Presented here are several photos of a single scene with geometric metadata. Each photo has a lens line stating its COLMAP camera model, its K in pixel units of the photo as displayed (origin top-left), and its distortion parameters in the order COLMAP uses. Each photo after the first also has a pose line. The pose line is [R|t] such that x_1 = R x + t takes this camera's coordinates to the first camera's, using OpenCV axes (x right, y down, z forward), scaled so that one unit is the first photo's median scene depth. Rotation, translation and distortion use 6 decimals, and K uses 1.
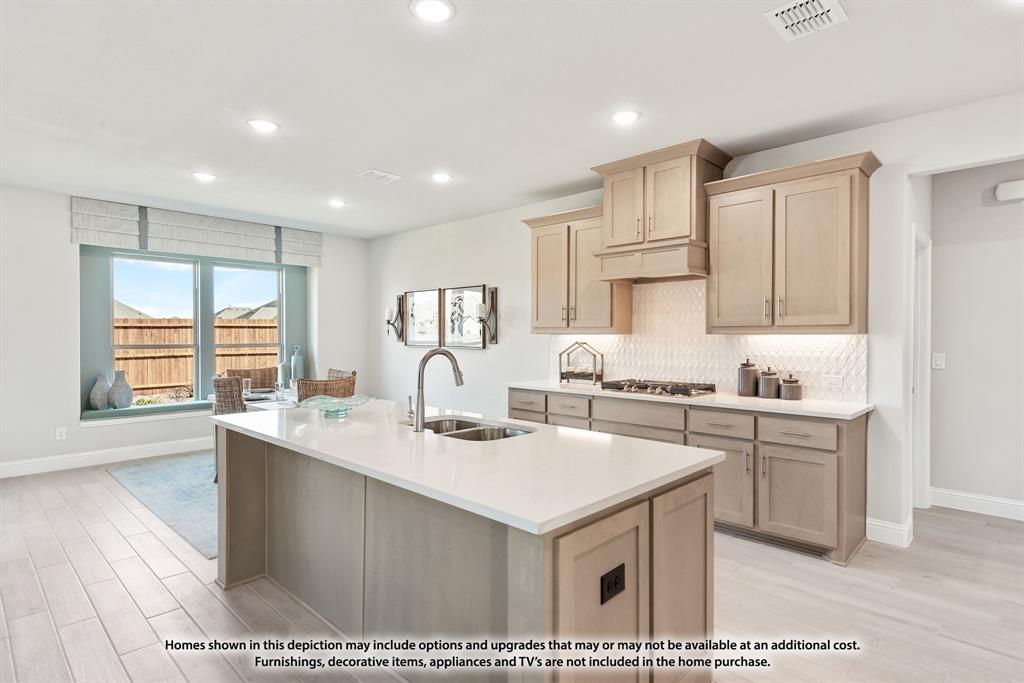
lens RADIAL K [[527.5, 0, 512.0], [0, 527.5, 341.5], [0, 0, 1]] dist [0.001715, -0.000004]
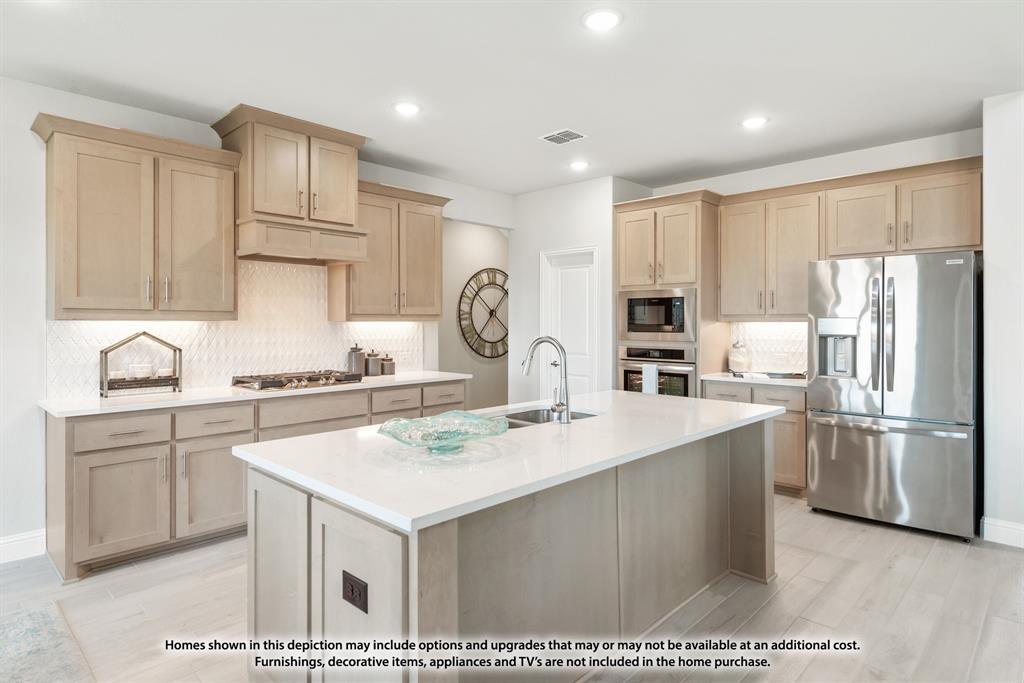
lens RADIAL K [[570.2, 0, 512.0], [0, 570.2, 341.5], [0, 0, 1]] dist [-0.000267, -0.000242]
pose [[0.006764, -0.036221, 0.999321, -0.486188], [0.009140, 0.999304, 0.036159, -0.007500], [-0.999935, 0.008890, 0.007090, 0.431958]]
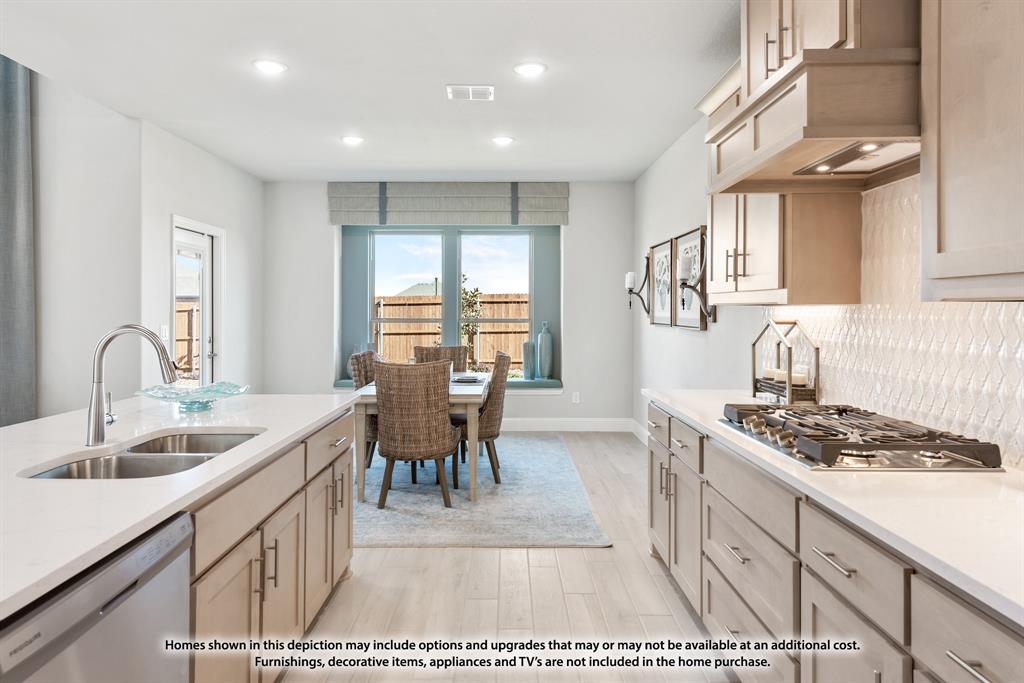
lens RADIAL K [[620.6, 0, 512.9], [0, 620.6, 308.0], [0, 0, 1]] dist [-0.000420, -0.000479]
pose [[0.693087, -0.003588, -0.720845, 0.301901], [-0.007742, 0.999893, -0.012421, -0.001237], [0.720812, 0.014190, 0.692985, 0.322280]]
